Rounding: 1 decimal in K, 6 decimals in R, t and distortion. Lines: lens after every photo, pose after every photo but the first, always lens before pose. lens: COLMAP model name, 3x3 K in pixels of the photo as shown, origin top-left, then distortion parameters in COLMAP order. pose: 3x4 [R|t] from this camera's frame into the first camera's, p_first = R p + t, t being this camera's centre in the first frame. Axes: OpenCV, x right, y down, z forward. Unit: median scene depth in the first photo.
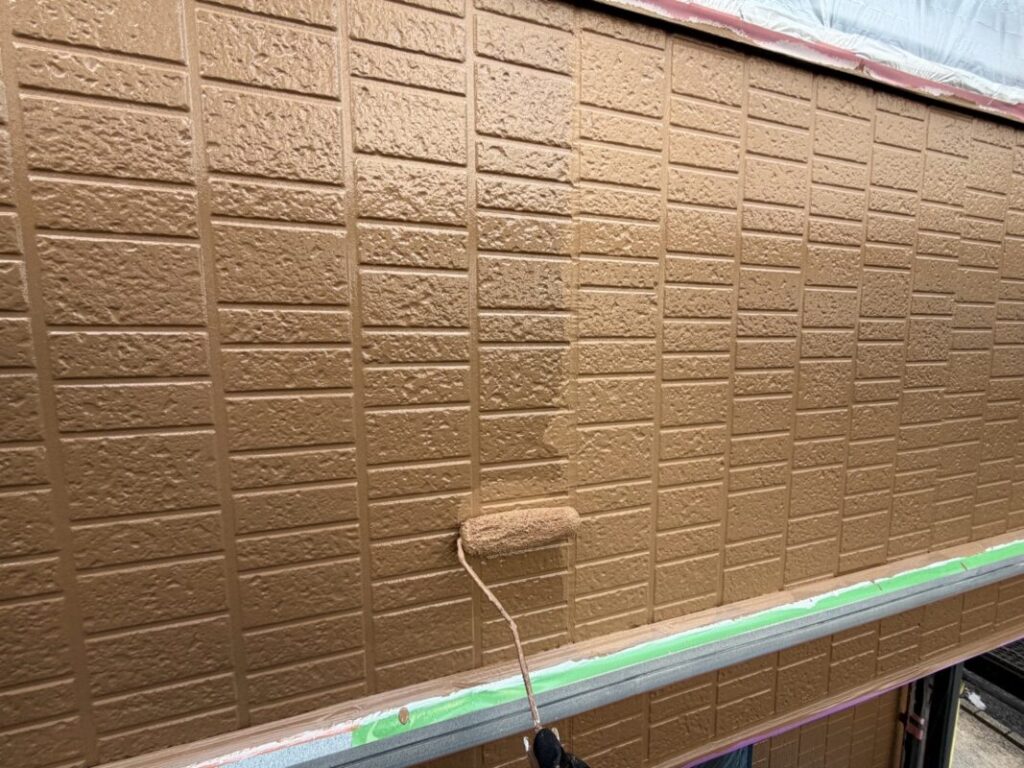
lens RADIAL K [[407.7, 0, 511.7], [0, 407.7, 385.7], [0, 0, 1]] dist [-0.000221, -0.000151]
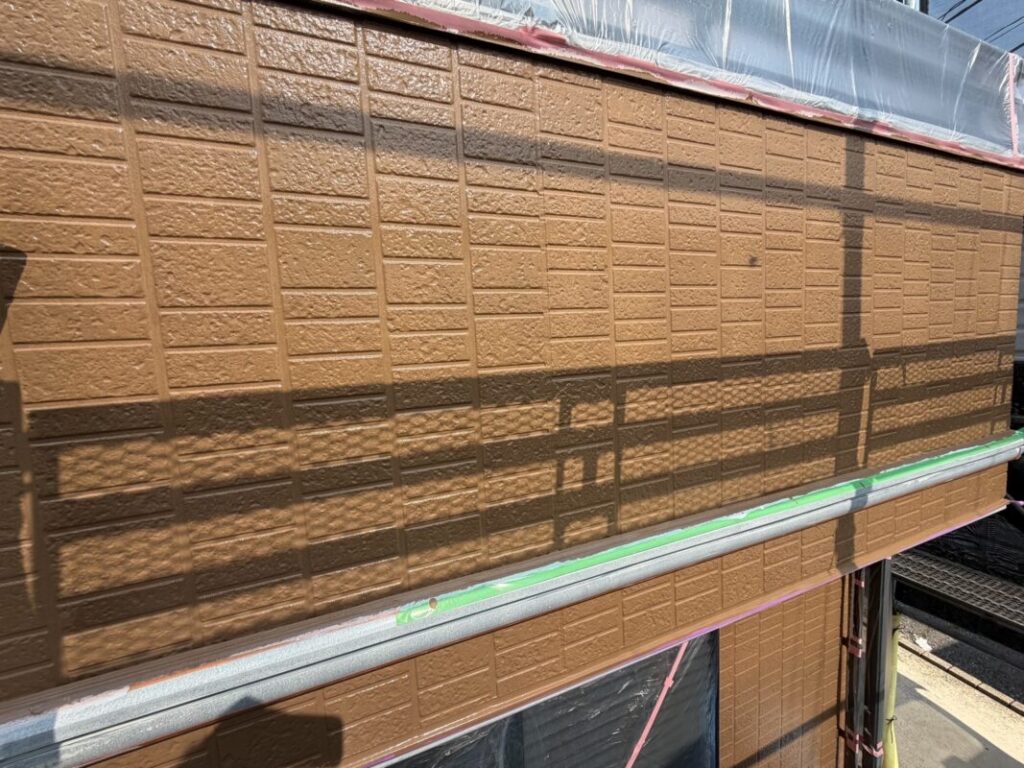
lens RADIAL K [[407.7, 0, 512.5], [0, 407.7, 382.5], [0, 0, 1]] dist [-0.000221, -0.000151]
pose [[0.995814, -0.056711, 0.071684, -0.064419], [0.057657, 0.998274, -0.011195, 0.132096], [-0.070925, 0.015281, 0.997365, -0.305423]]
